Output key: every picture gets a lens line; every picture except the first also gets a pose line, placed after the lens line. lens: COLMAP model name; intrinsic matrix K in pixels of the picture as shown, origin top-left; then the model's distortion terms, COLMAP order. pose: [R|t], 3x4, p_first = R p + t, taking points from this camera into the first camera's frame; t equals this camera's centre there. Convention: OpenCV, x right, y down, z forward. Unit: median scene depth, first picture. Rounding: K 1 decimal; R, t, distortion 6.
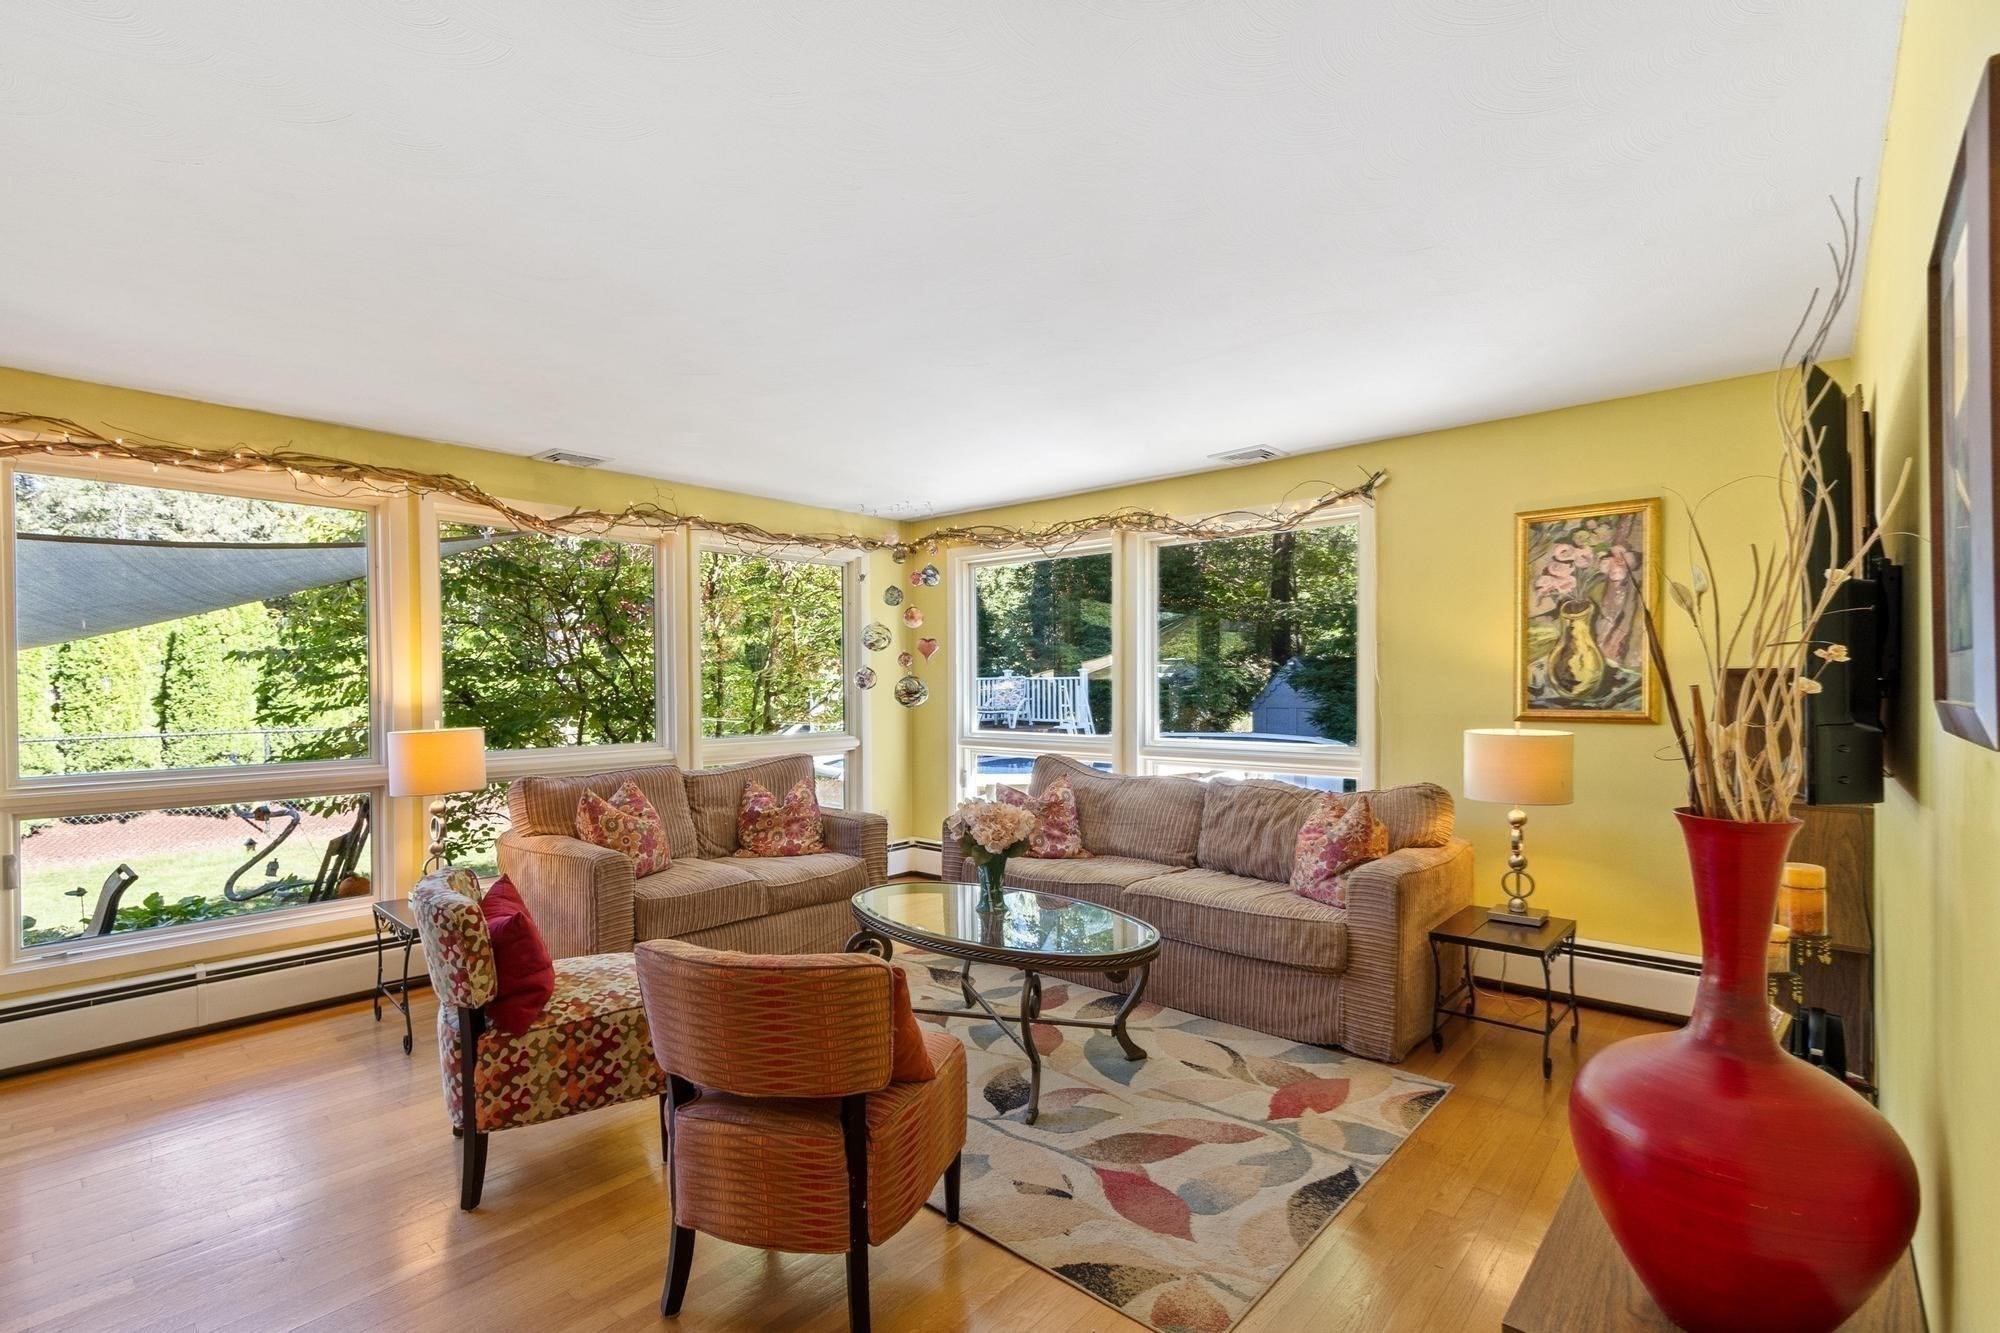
lens RADIAL K [[903.9, 0, 994.6], [0, 903.9, 686.7], [0, 0, 1]] dist [0.002558, 0.000050]
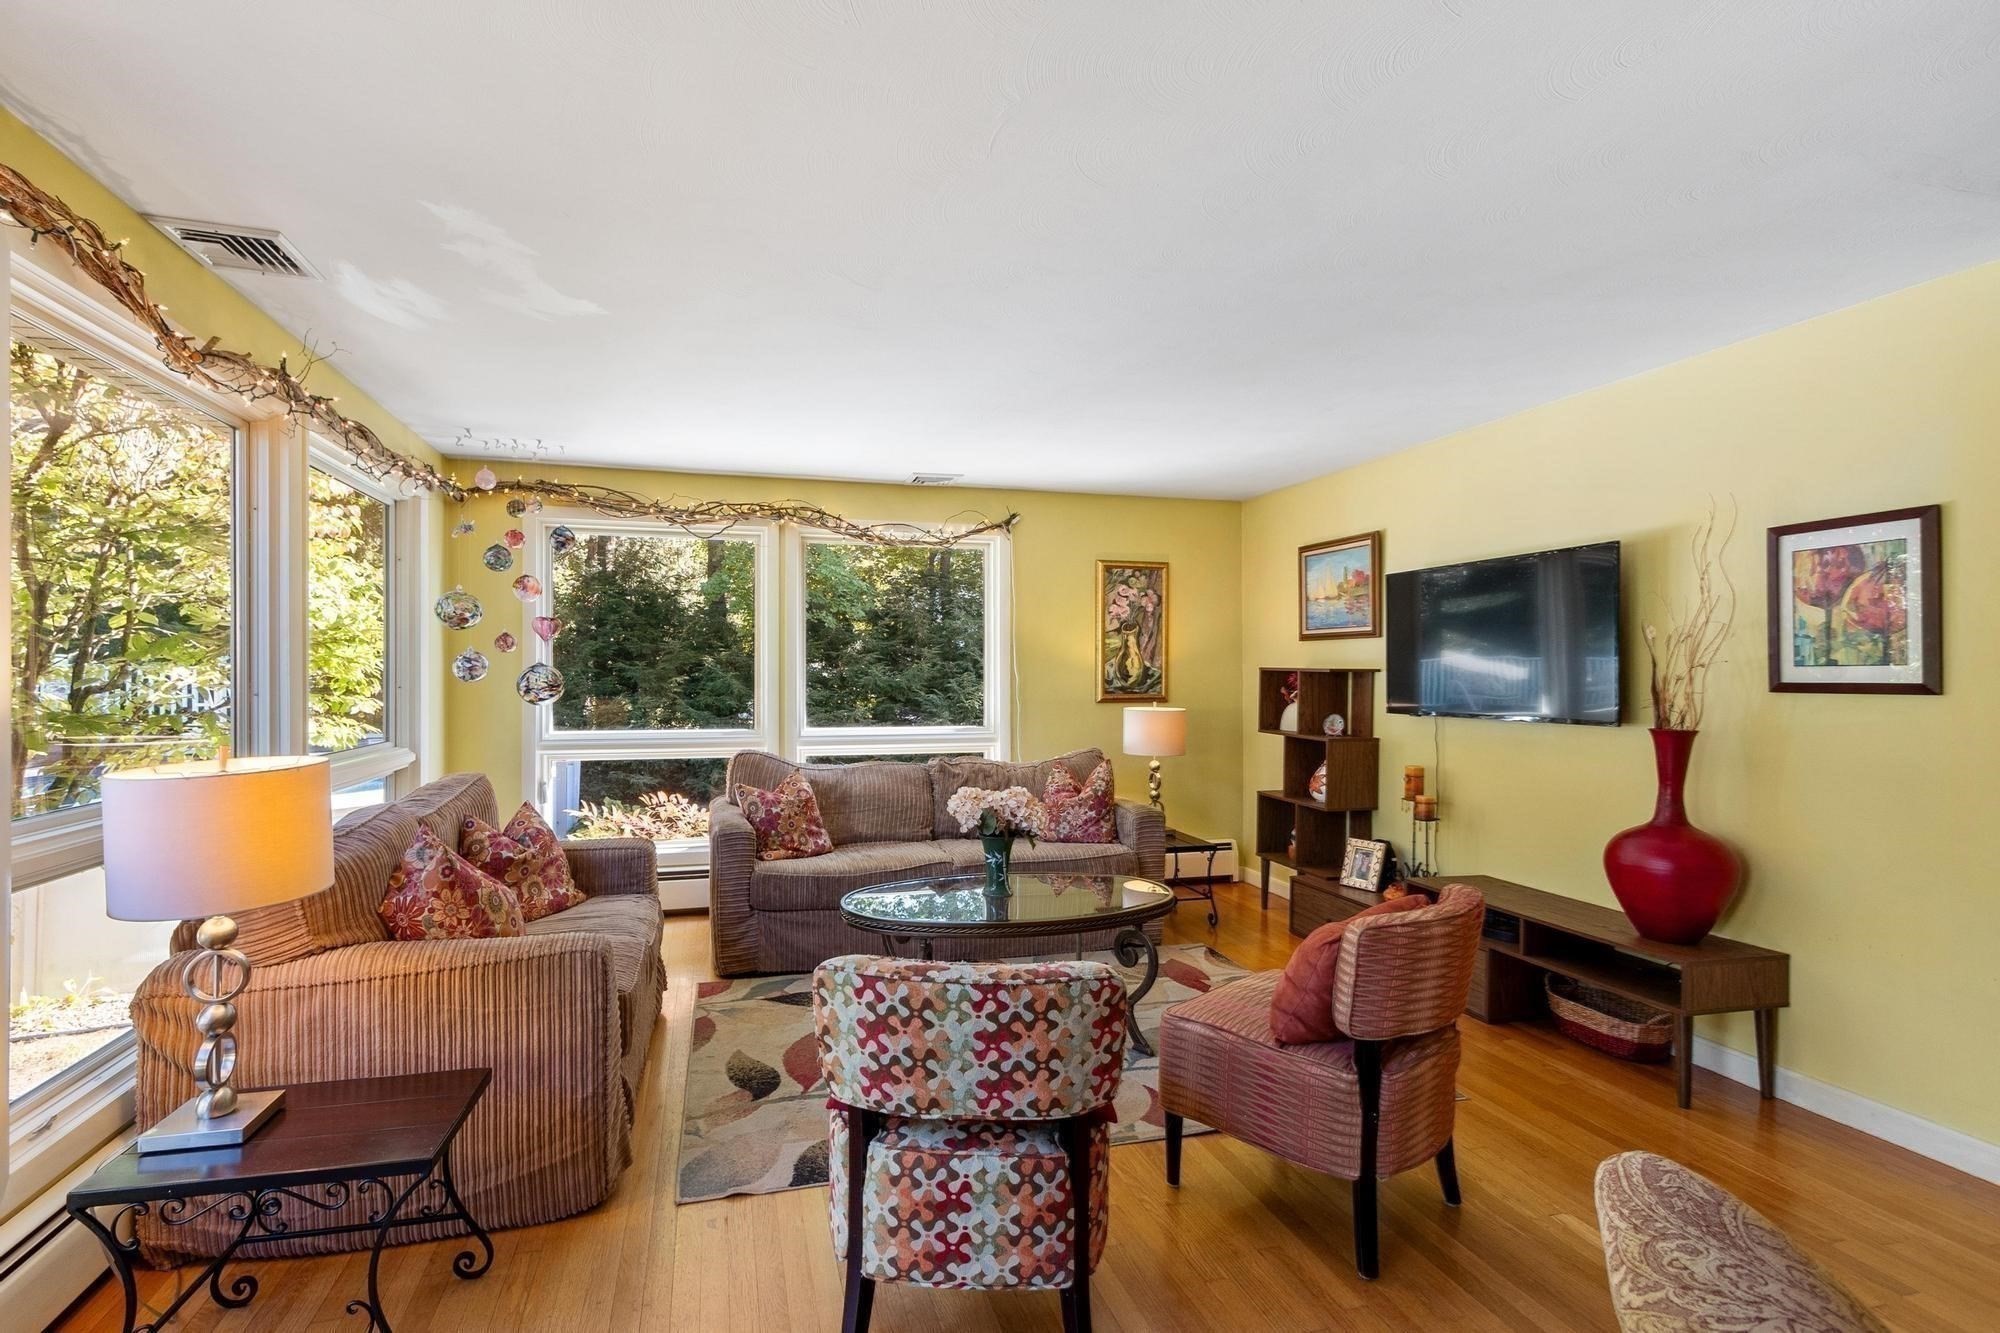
lens RADIAL K [[885.4, 0, 911.3], [0, 885.4, 677.8], [0, 0, 1]] dist [0.004902, 0.000604]
pose [[0.576217, 0.003068, 0.817291, -0.772387], [0.000749, 0.999991, -0.004281, 0.004097], [-0.817296, 0.003079, 0.576209, 0.431243]]
